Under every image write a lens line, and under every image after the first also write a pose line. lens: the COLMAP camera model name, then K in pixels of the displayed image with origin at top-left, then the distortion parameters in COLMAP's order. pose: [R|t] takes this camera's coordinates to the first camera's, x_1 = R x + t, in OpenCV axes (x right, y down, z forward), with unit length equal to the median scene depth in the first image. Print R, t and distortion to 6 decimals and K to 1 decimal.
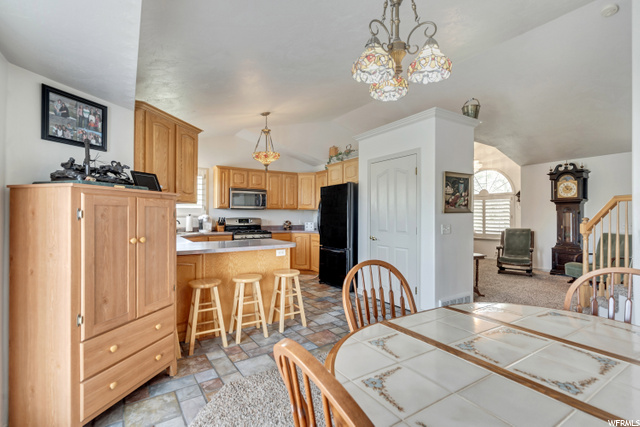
lens RADIAL K [[304.6, 0, 317.6], [0, 304.6, 211.9], [0, 0, 1]] dist [-0.001545, 0.000158]
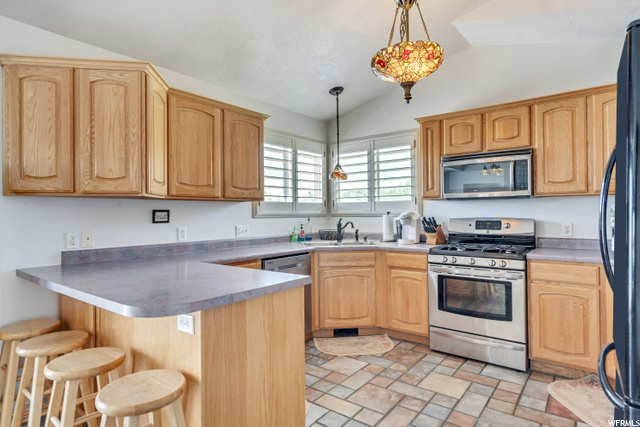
lens RADIAL K [[357.6, 0, 314.0], [0, 357.6, 211.5], [0, 0, 1]] dist [0.004823, 0.001693]
pose [[0.327958, -0.011450, -0.944623, 0.384242], [0.020270, 0.999782, -0.005081, 0.014677], [0.944475, -0.017481, 0.328119, 1.230206]]
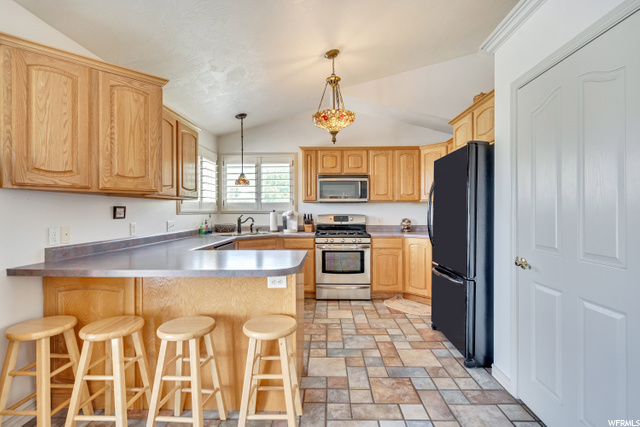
lens RADIAL K [[304.6, 0, 320.0], [0, 304.6, 211.7], [0, 0, 1]] dist [-0.001545, 0.000158]
pose [[0.824105, -0.004771, -0.566417, 0.293817], [0.012012, 0.999887, 0.009055, 0.011111], [0.566310, -0.014266, 0.824069, 0.758729]]
